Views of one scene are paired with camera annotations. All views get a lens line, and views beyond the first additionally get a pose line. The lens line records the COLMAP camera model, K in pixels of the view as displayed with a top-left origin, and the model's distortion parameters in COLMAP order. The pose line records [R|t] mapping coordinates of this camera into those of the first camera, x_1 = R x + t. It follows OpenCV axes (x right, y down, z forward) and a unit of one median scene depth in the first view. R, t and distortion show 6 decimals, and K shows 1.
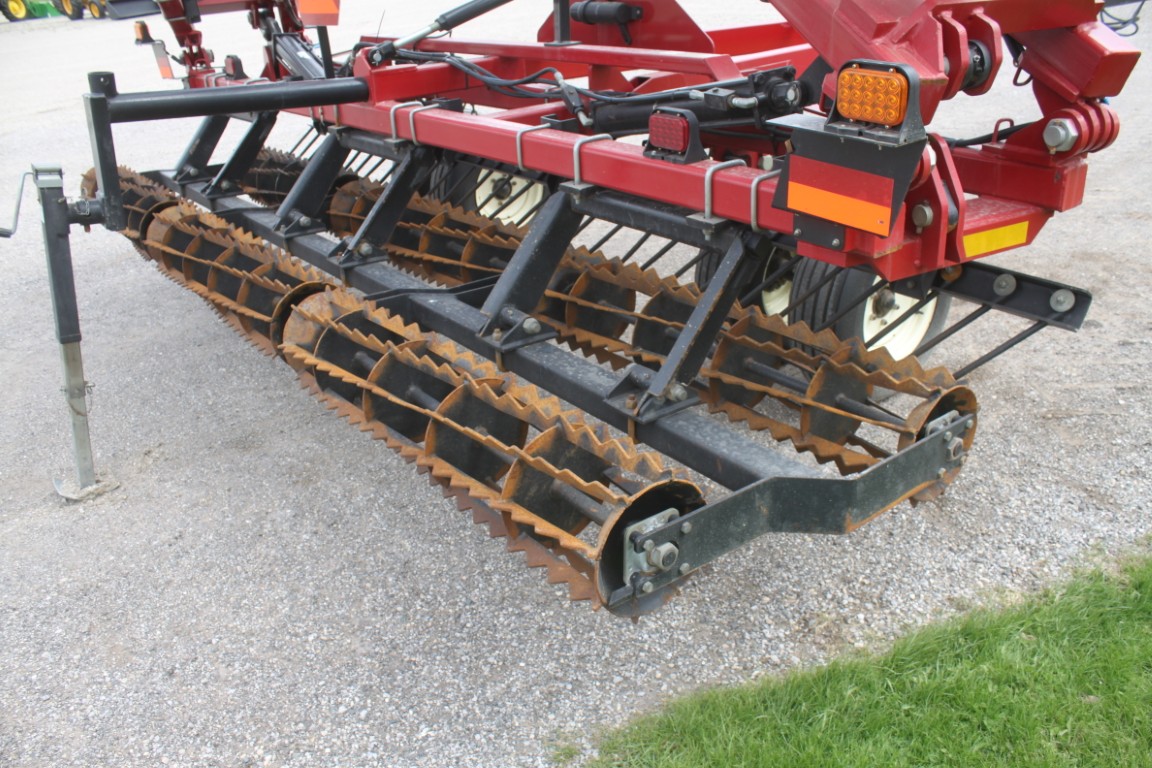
lens RADIAL K [[972.7, 0, 576.0], [0, 972.7, 384.0], [0, 0, 1]] dist [-0.064478, -0.002335]
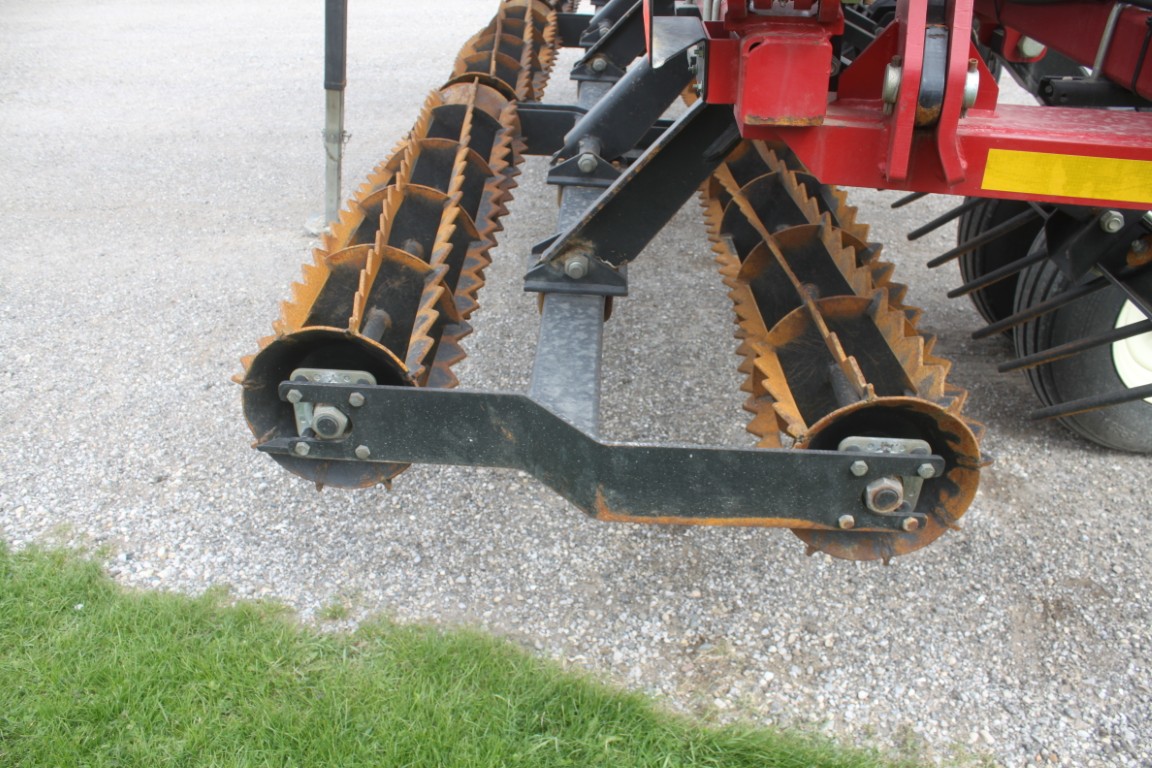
lens RADIAL K [[972.7, 0, 576.0], [0, 972.7, 384.0], [0, 0, 1]] dist [-0.064478, -0.002335]
pose [[0.745737, 0.366053, -0.556671, 0.437971], [-0.291638, 0.930590, 0.221244, -0.059687], [0.599019, -0.002643, 0.800730, 0.313670]]
